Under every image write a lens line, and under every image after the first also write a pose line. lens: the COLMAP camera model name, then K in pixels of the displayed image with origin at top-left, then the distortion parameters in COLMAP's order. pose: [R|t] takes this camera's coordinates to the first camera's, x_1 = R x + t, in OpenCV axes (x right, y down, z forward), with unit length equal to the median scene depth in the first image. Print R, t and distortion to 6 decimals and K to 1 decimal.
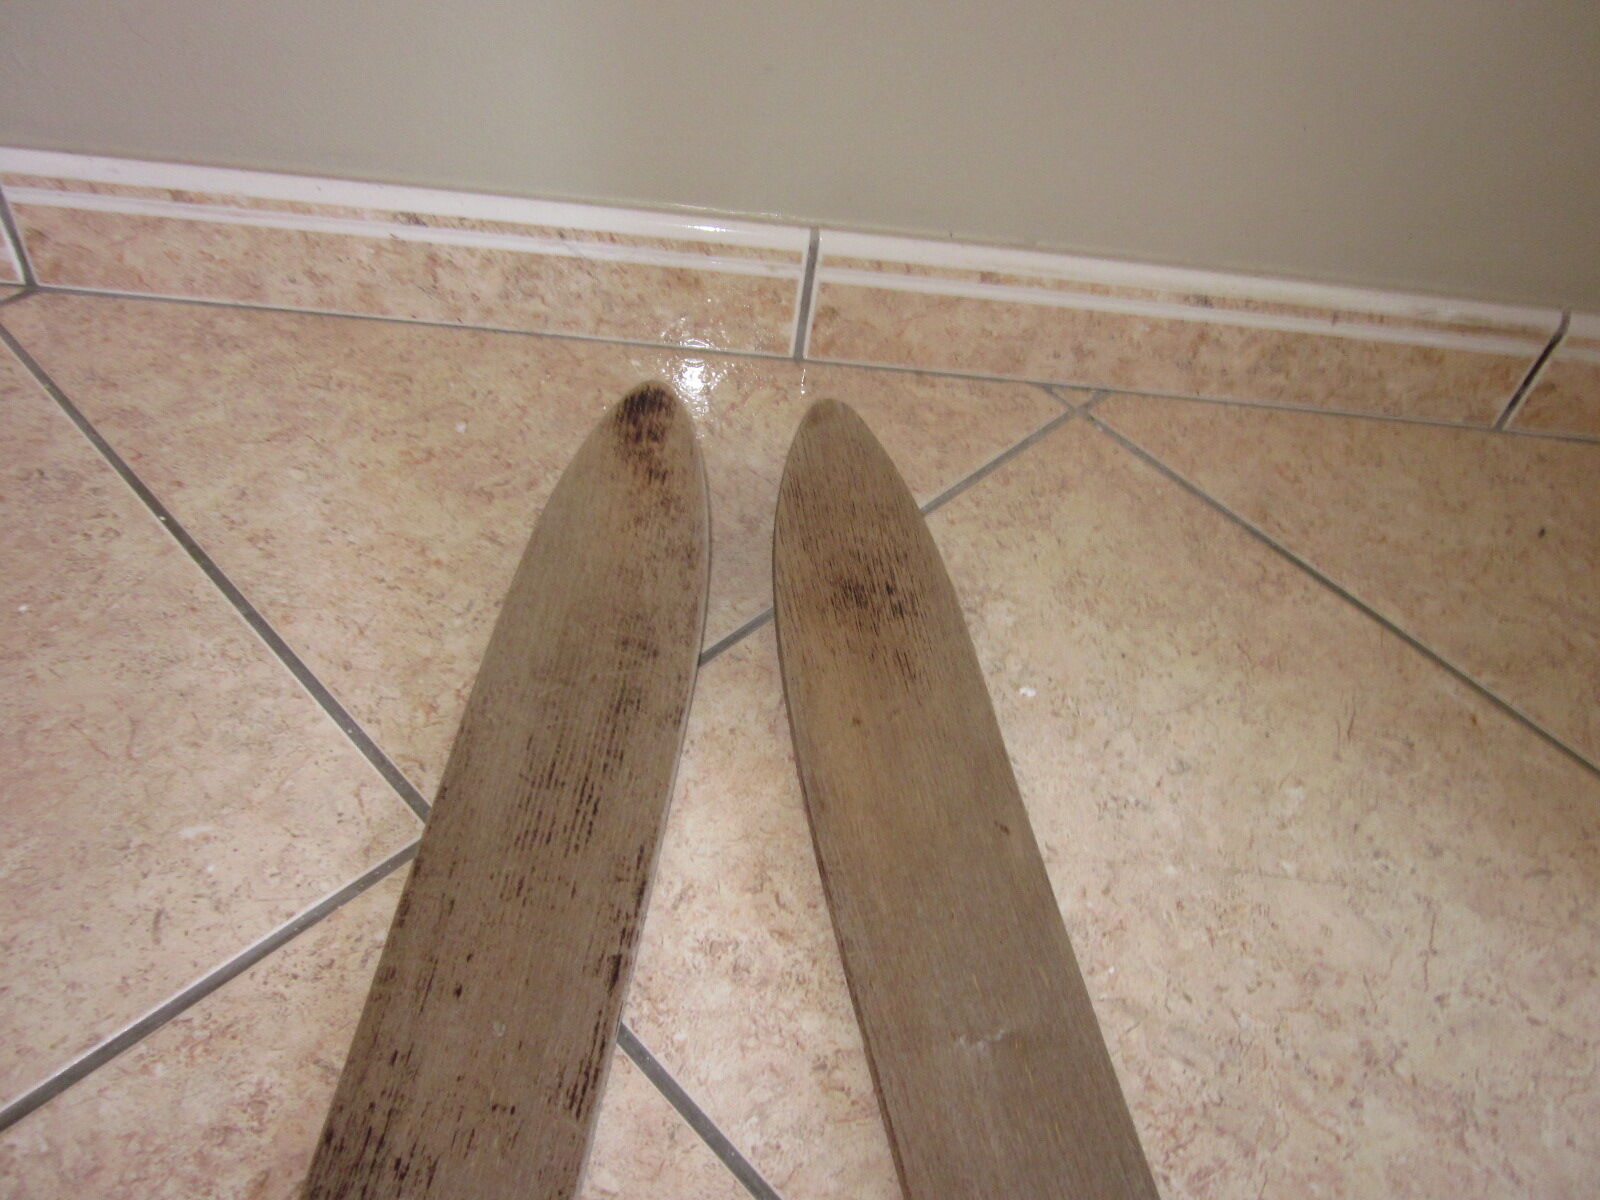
lens RADIAL K [[1321.5, 0, 800.0], [0, 1321.5, 600.0], [0, 0, 1]] dist [-0.043109, 0.011385]
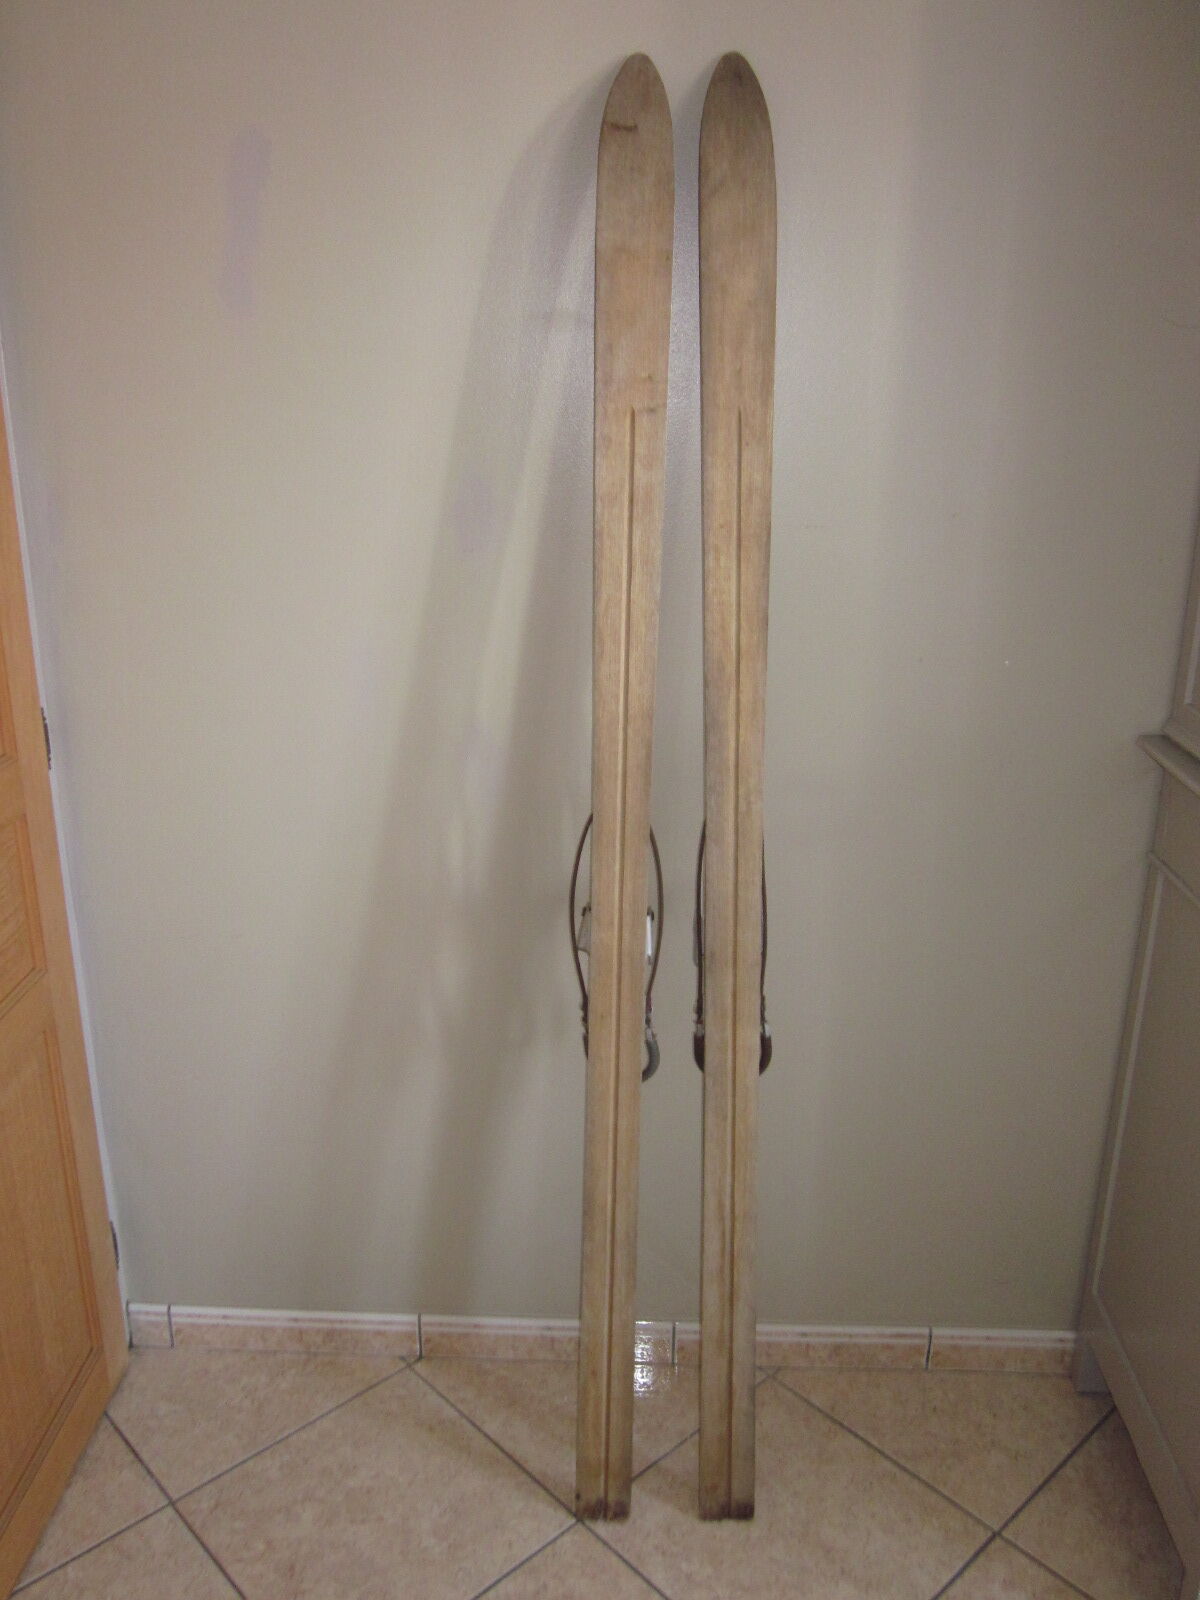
lens RADIAL K [[1321.5, 0, 600.0], [0, 1321.5, 800.0], [0, 0, 1]] dist [-0.043109, 0.011385]
pose [[0.993544, -0.096529, -0.059599, 0.146716], [0.053325, 0.861072, -0.505679, 0.226507], [0.100131, 0.499236, 0.860661, -2.400022]]
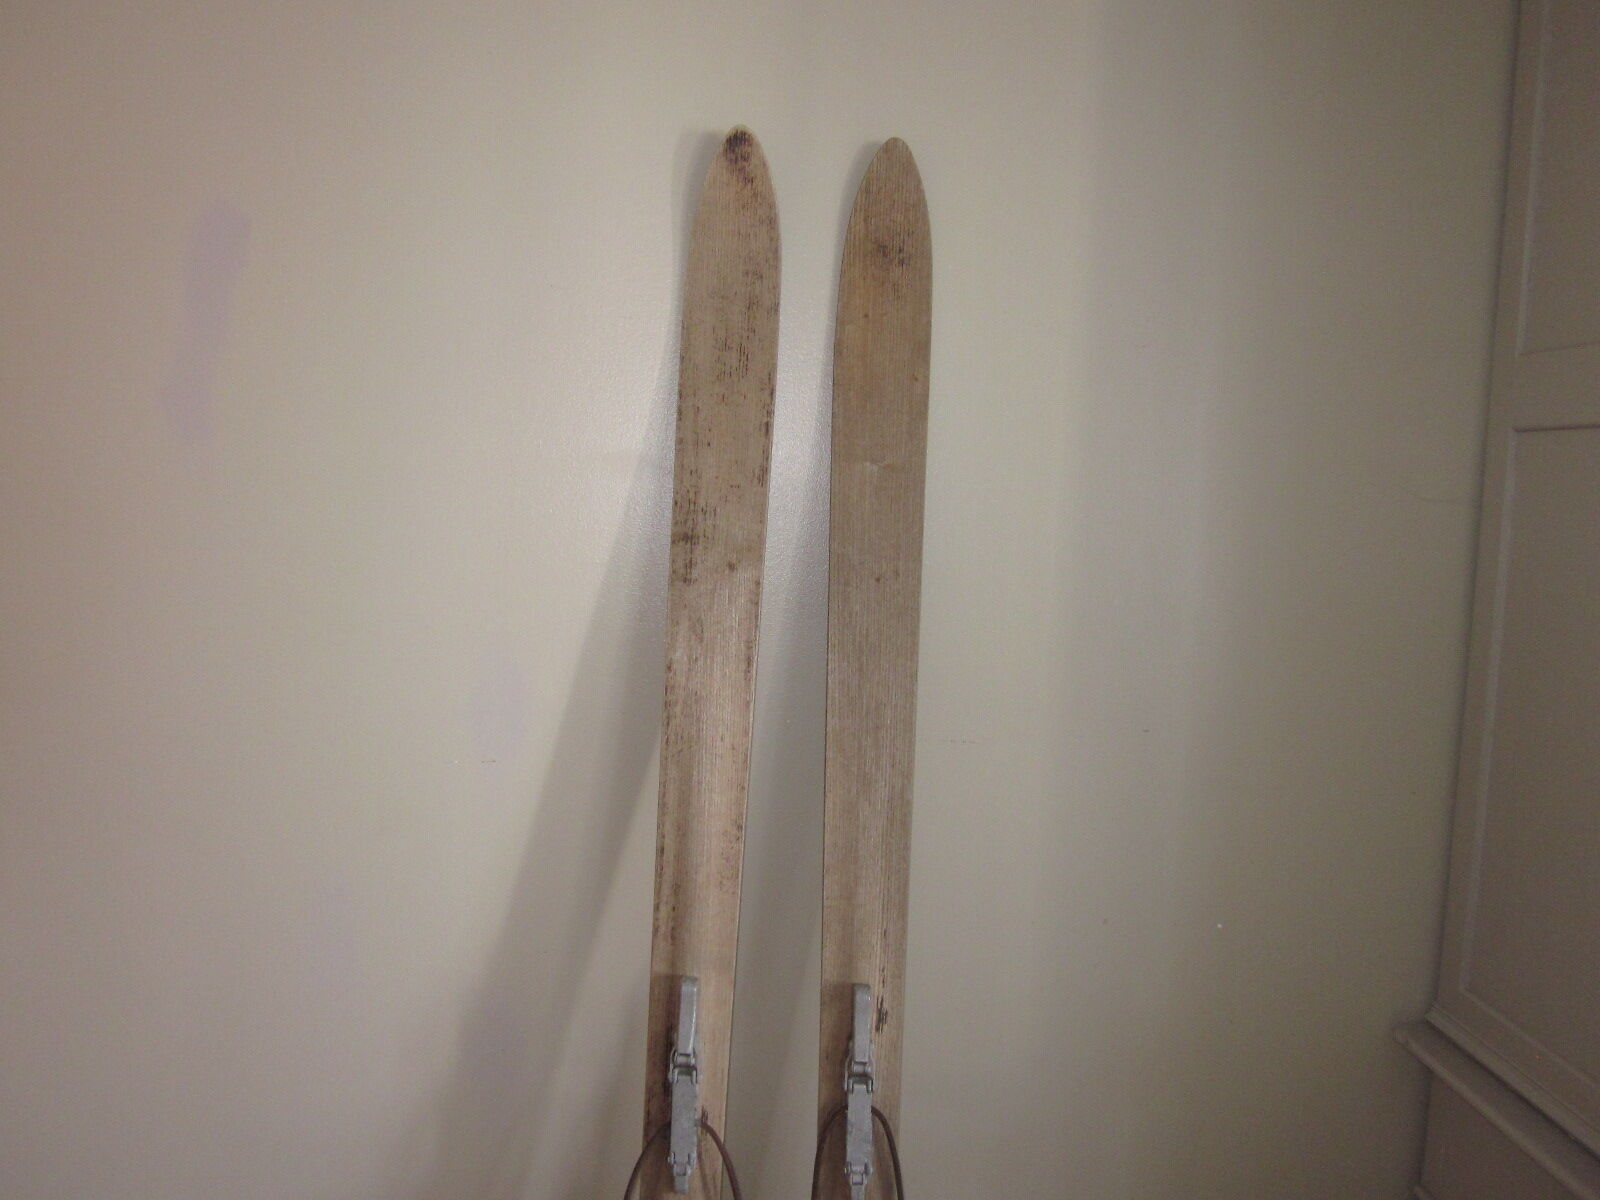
lens RADIAL K [[1321.5, 0, 800.0], [0, 1321.5, 600.0], [0, 0, 1]] dist [-0.043109, 0.011385]
pose [[0.996265, -0.076707, 0.039645, 0.166340], [0.082564, 0.711892, -0.697419, -0.351138], [0.025274, 0.698087, 0.715566, -1.923064]]
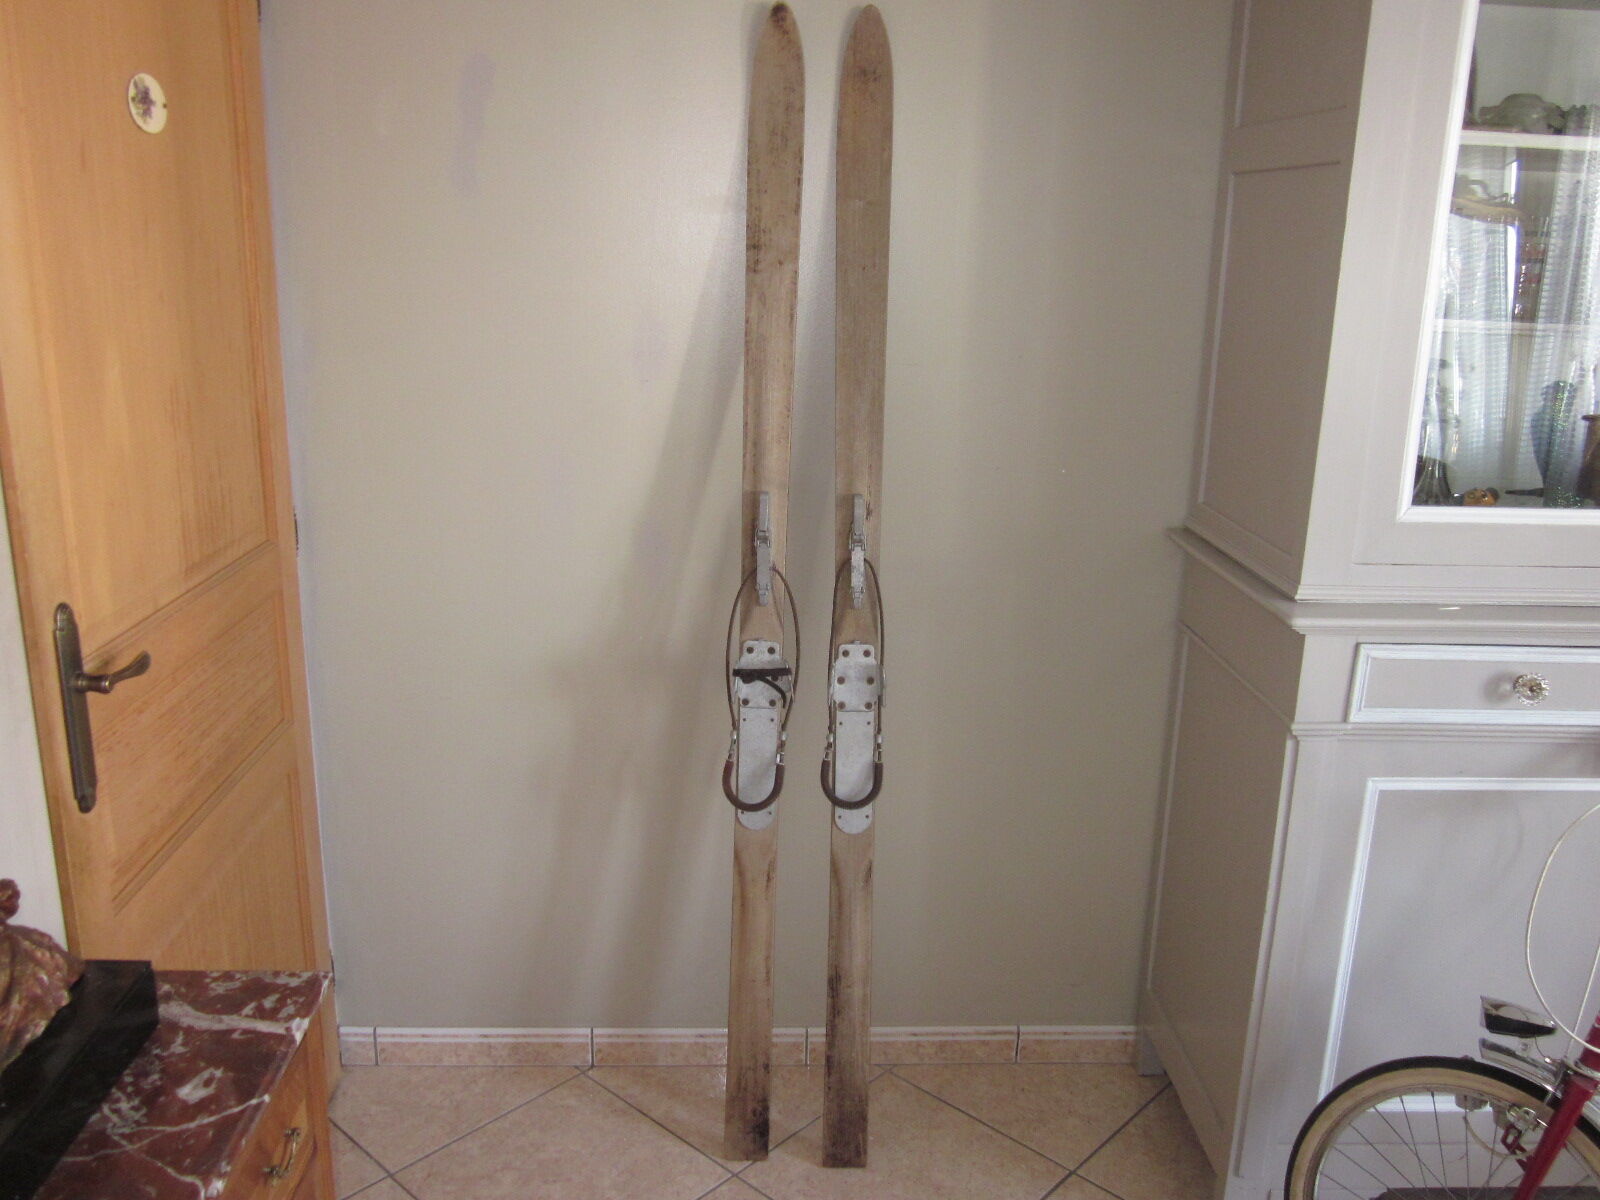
lens RADIAL K [[1321.5, 0, 800.0], [0, 1321.5, 600.0], [0, 0, 1]] dist [-0.043109, 0.011385]
pose [[0.994261, -0.104687, 0.022055, 0.038050], [0.099532, 0.829529, -0.549522, 0.789477], [0.039232, 0.548564, 0.835188, -2.884098]]
